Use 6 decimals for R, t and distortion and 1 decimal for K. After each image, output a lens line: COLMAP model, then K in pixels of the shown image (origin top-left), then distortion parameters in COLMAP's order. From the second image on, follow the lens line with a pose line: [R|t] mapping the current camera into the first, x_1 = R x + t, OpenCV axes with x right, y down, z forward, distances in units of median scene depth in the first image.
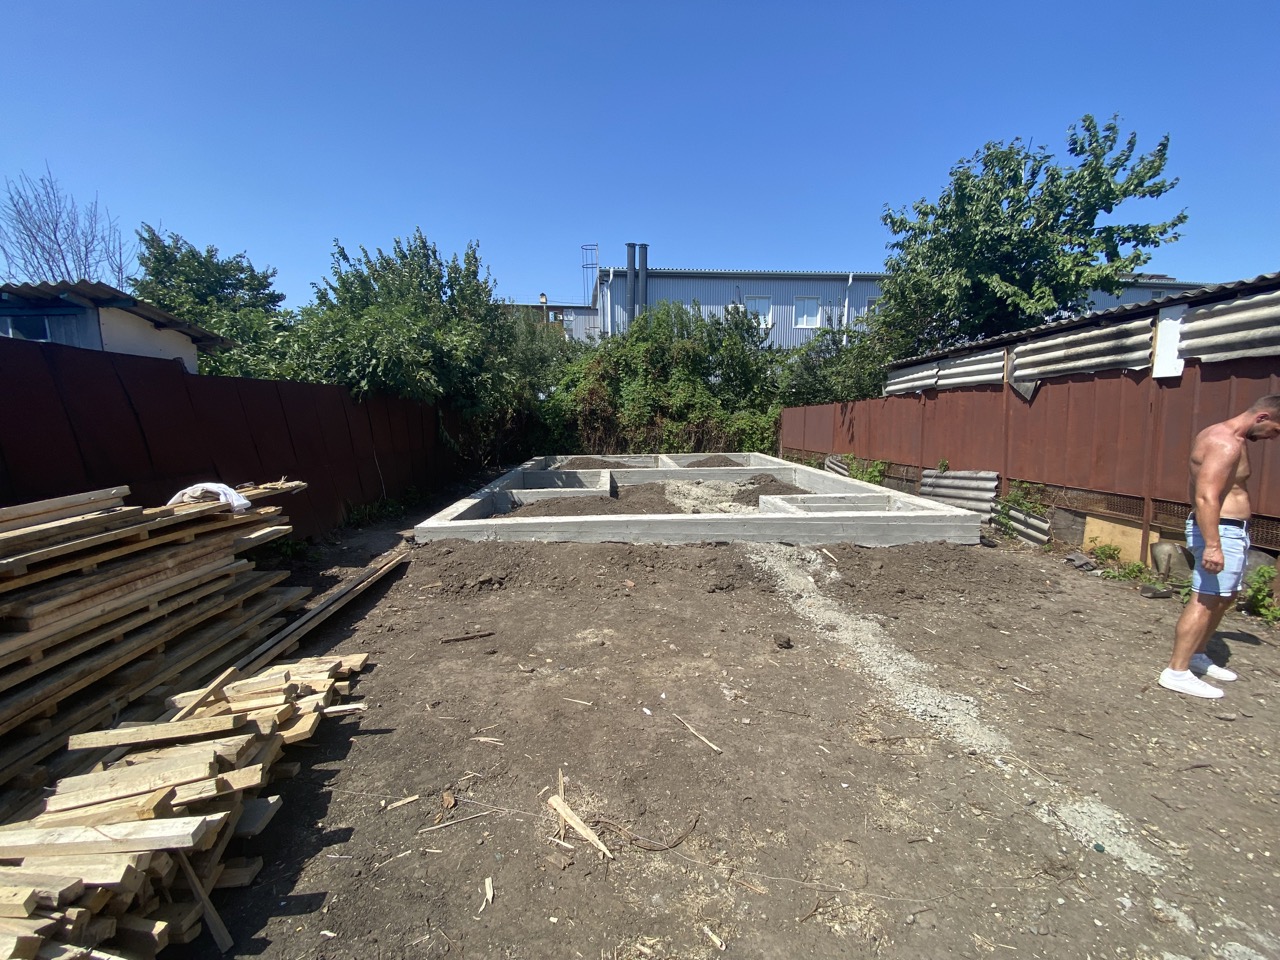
lens RADIAL K [[520.0, 0, 640.0], [0, 520.0, 480.0], [0, 0, 1]] dist [0.012043, -0.016823]
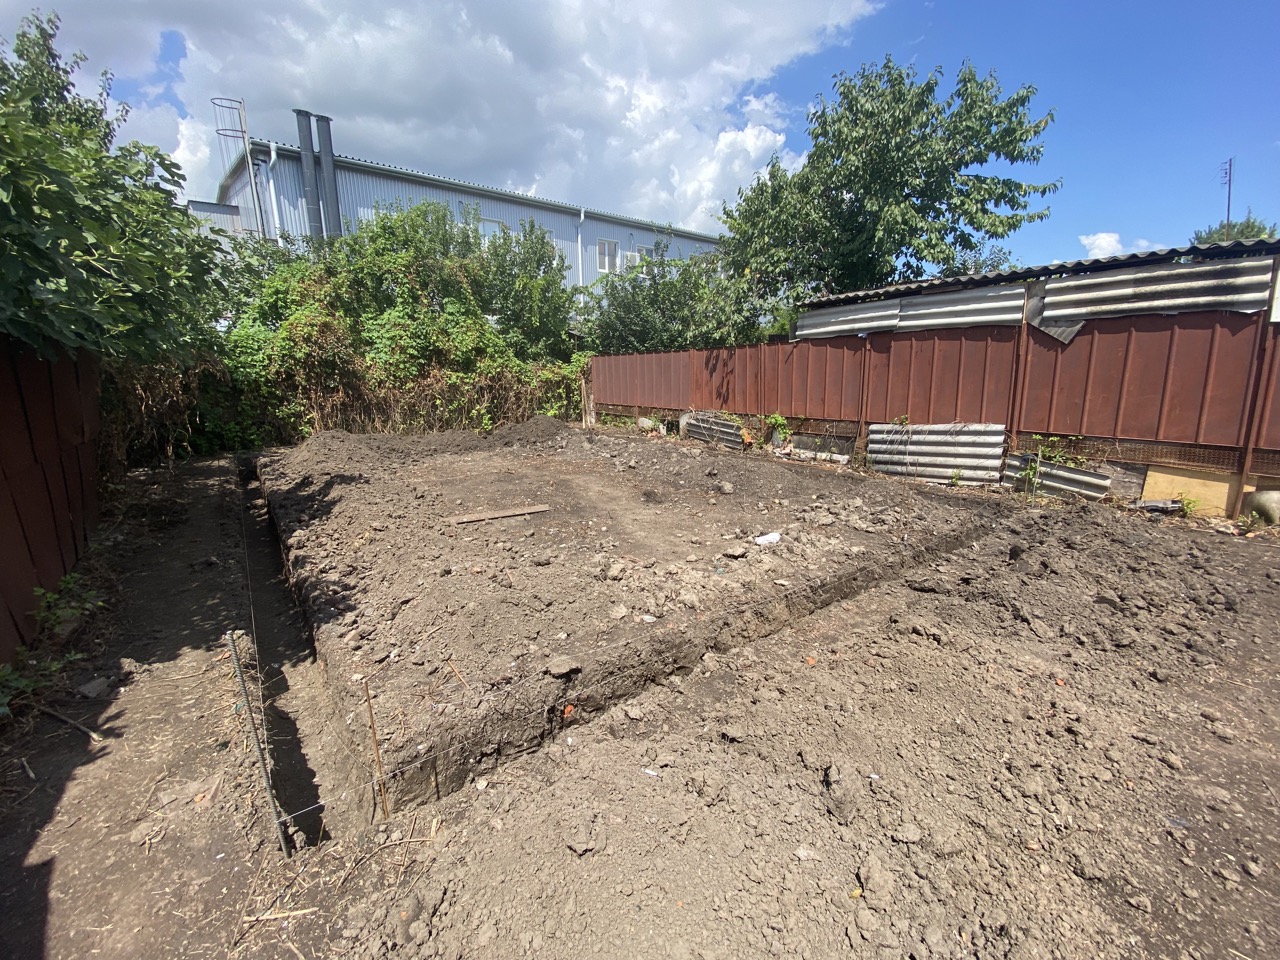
lens RADIAL K [[520.0, 0, 640.0], [0, 520.0, 480.0], [0, 0, 1]] dist [0.012043, -0.016823]
pose [[0.818878, -0.129246, 0.559226, -0.284355], [0.076928, 0.990241, 0.116214, -0.059874], [-0.568789, -0.052145, 0.820829, 0.488959]]
